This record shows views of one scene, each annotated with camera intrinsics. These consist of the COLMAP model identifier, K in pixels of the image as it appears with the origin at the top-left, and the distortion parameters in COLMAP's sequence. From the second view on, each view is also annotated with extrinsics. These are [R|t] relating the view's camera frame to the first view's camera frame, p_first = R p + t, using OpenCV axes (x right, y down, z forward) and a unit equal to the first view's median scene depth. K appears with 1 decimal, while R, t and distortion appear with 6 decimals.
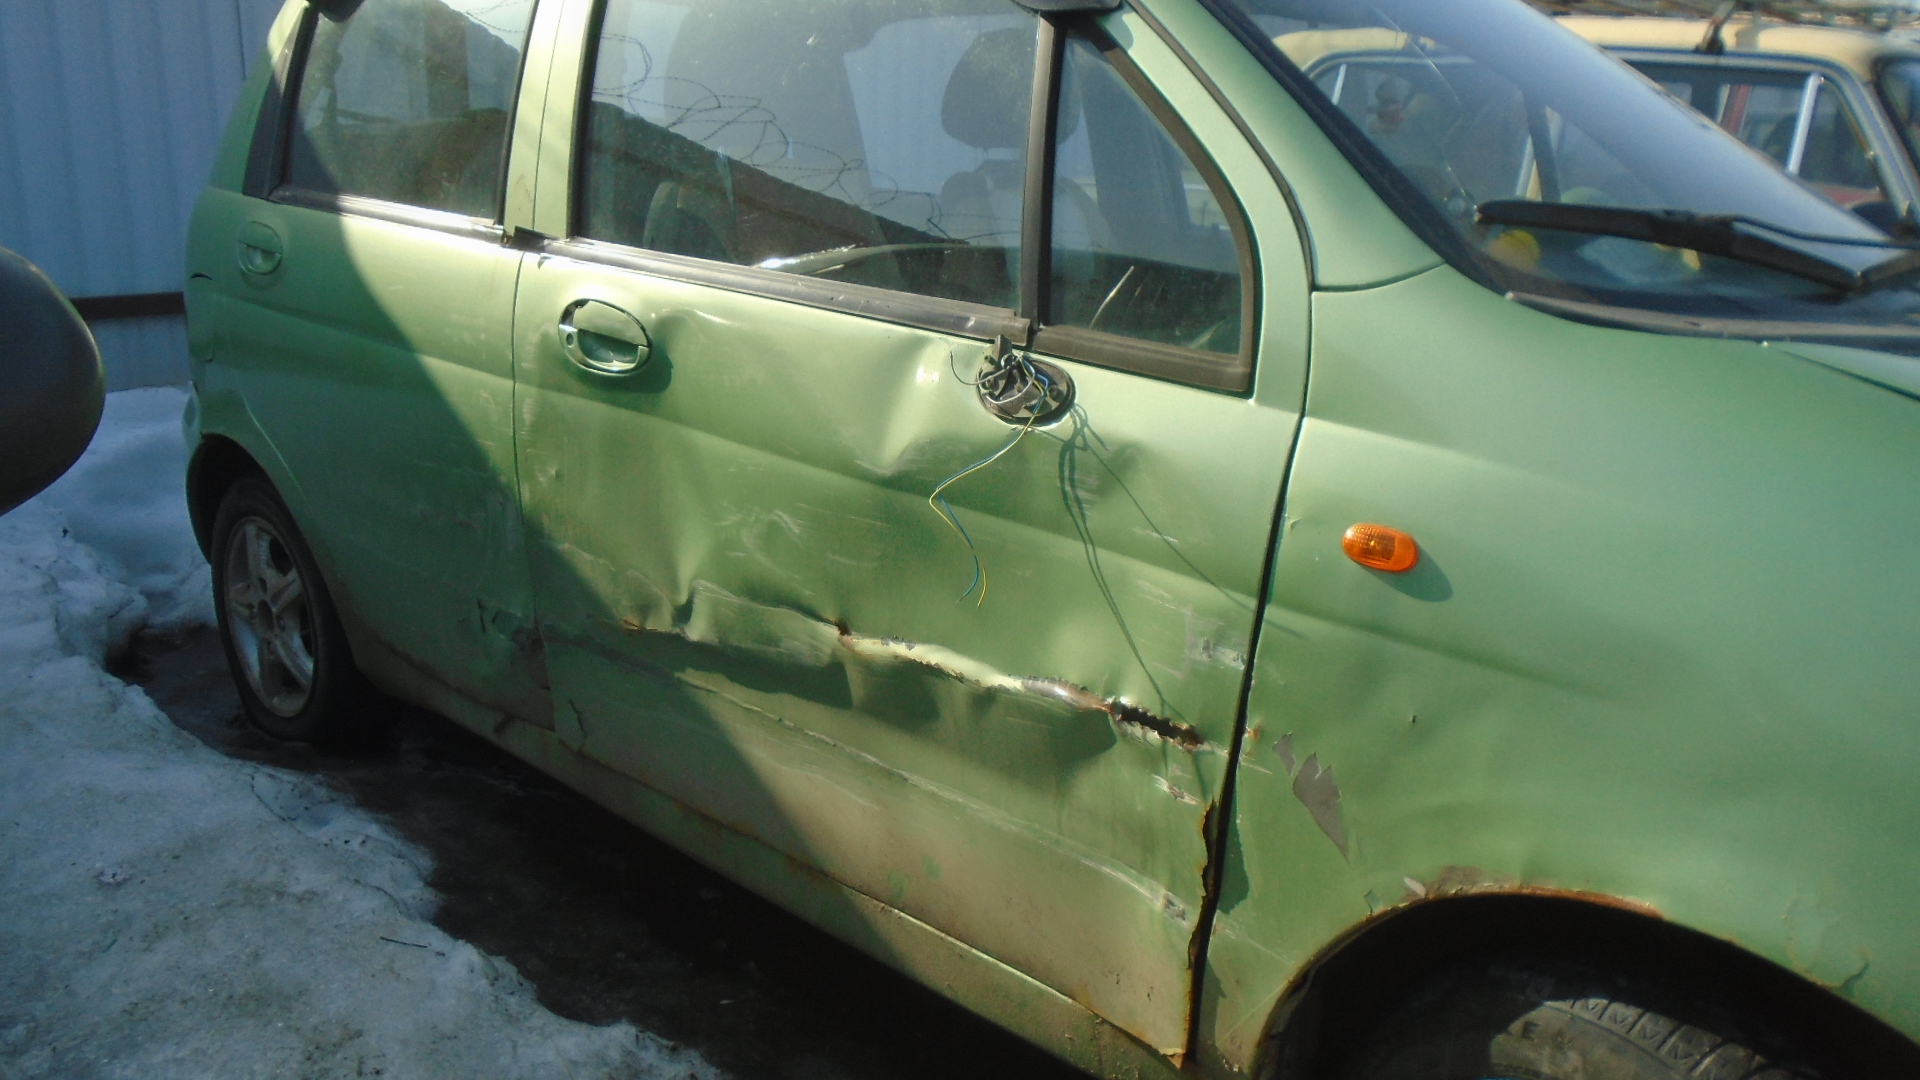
lens RADIAL K [[1746.1, 0, 959.3], [0, 1746.1, 629.4], [0, 0, 1]] dist [-0.043644, 0.004447]
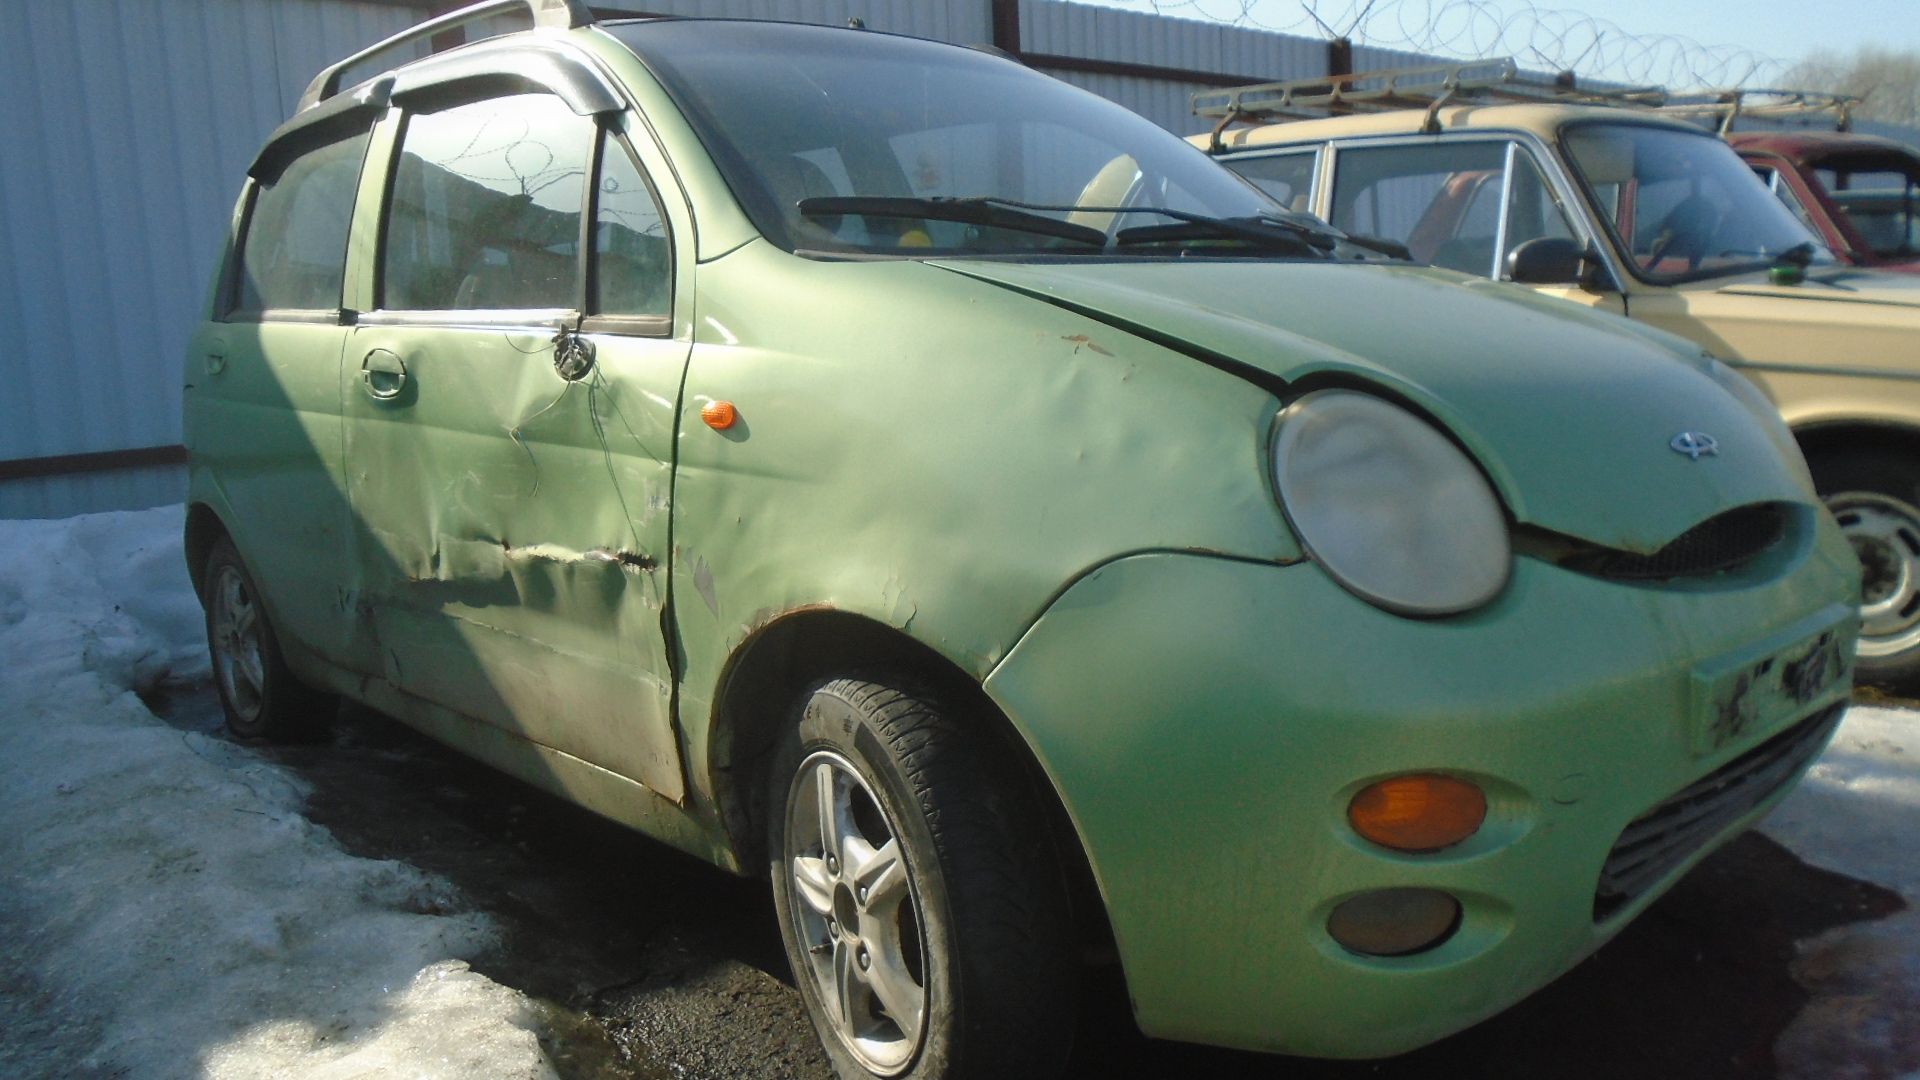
lens RADIAL K [[1767.3, 0, 960.0], [0, 1767.3, 540.0], [0, 0, 1]] dist [-0.081227, -0.005559]
pose [[0.993101, -0.062661, -0.099111, 0.434155], [0.047136, 0.987274, -0.151884, 0.225328], [0.107367, 0.146165, 0.983417, -0.367890]]
